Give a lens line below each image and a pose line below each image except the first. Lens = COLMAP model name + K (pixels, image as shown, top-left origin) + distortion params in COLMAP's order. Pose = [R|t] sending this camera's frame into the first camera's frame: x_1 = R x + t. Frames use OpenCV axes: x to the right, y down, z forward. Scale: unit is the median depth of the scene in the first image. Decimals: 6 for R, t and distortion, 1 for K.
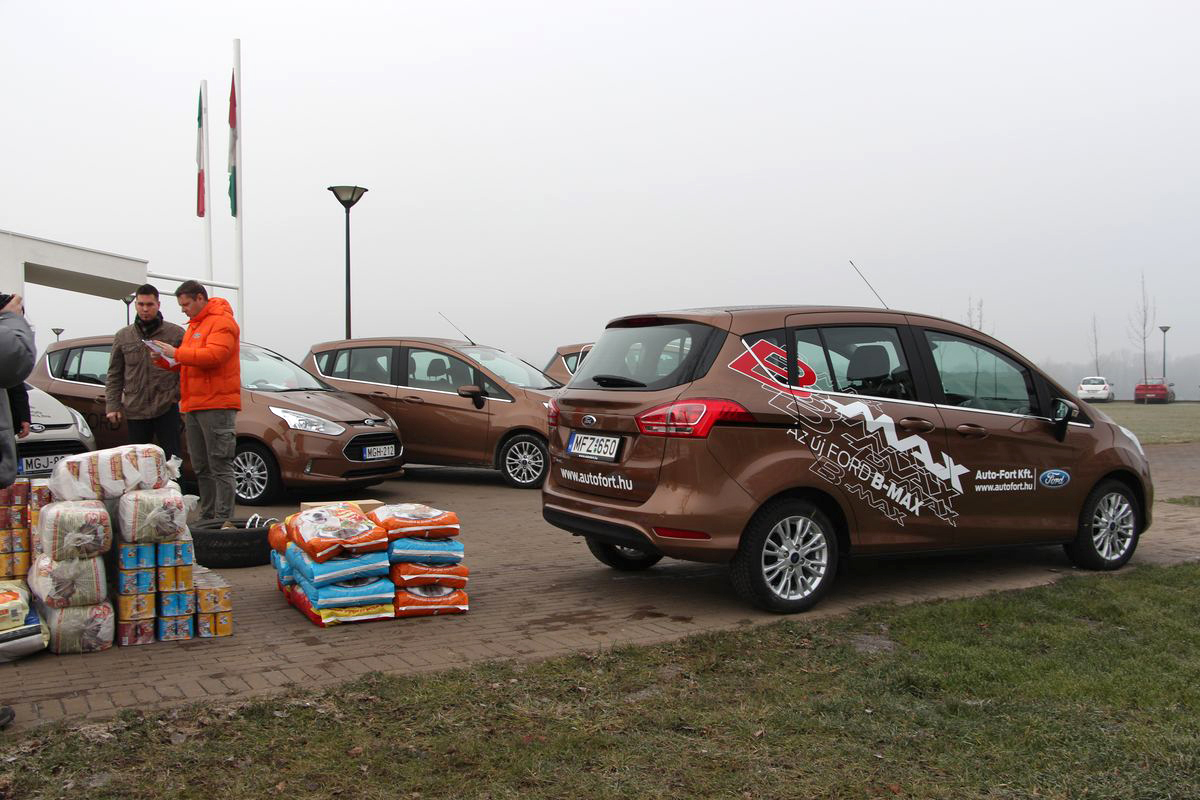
lens RADIAL K [[1225.1, 0, 600.0], [0, 1225.1, 400.0], [0, 0, 1]] dist [-0.149031, 0.270547]
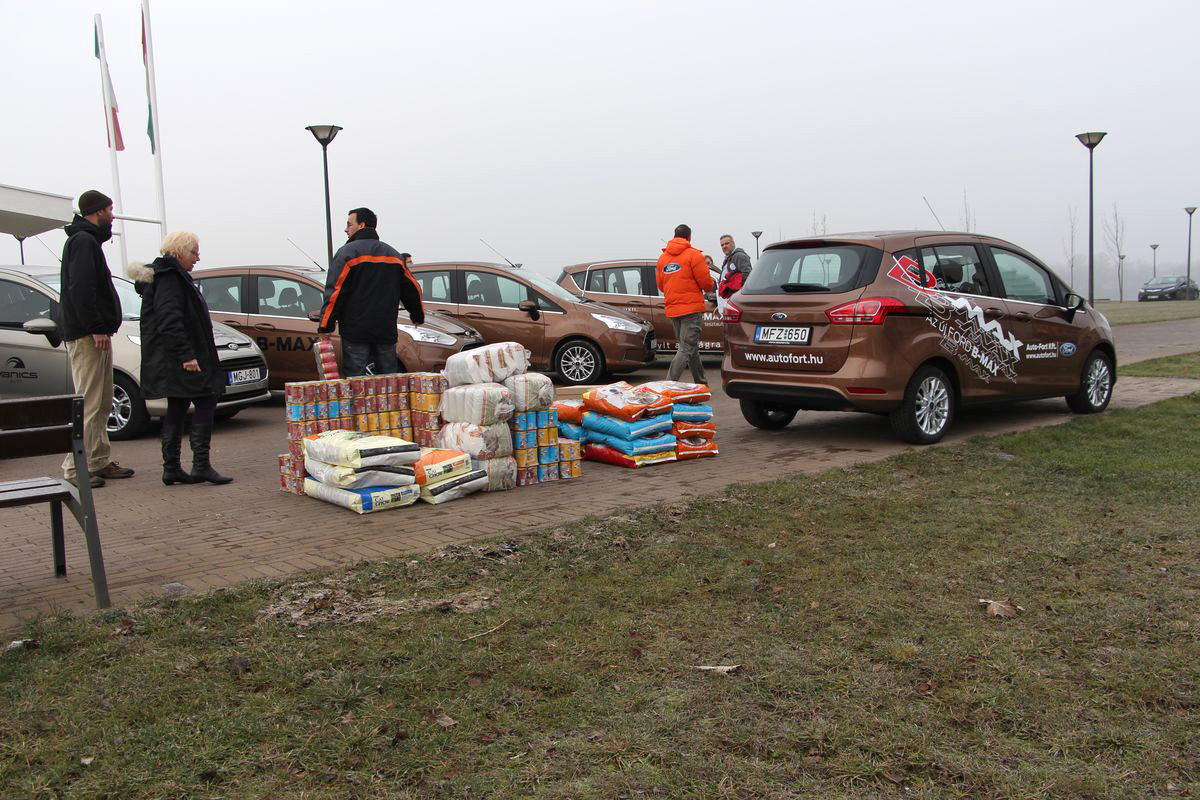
lens RADIAL K [[1225.1, 0, 600.0], [0, 1225.1, 400.0], [0, 0, 1]] dist [-0.149031, 0.270547]
pose [[0.983262, -0.045318, 0.176472, -0.472499], [0.033829, 0.997140, 0.067576, 0.011074], [-0.179030, -0.060475, 0.981983, -0.343136]]
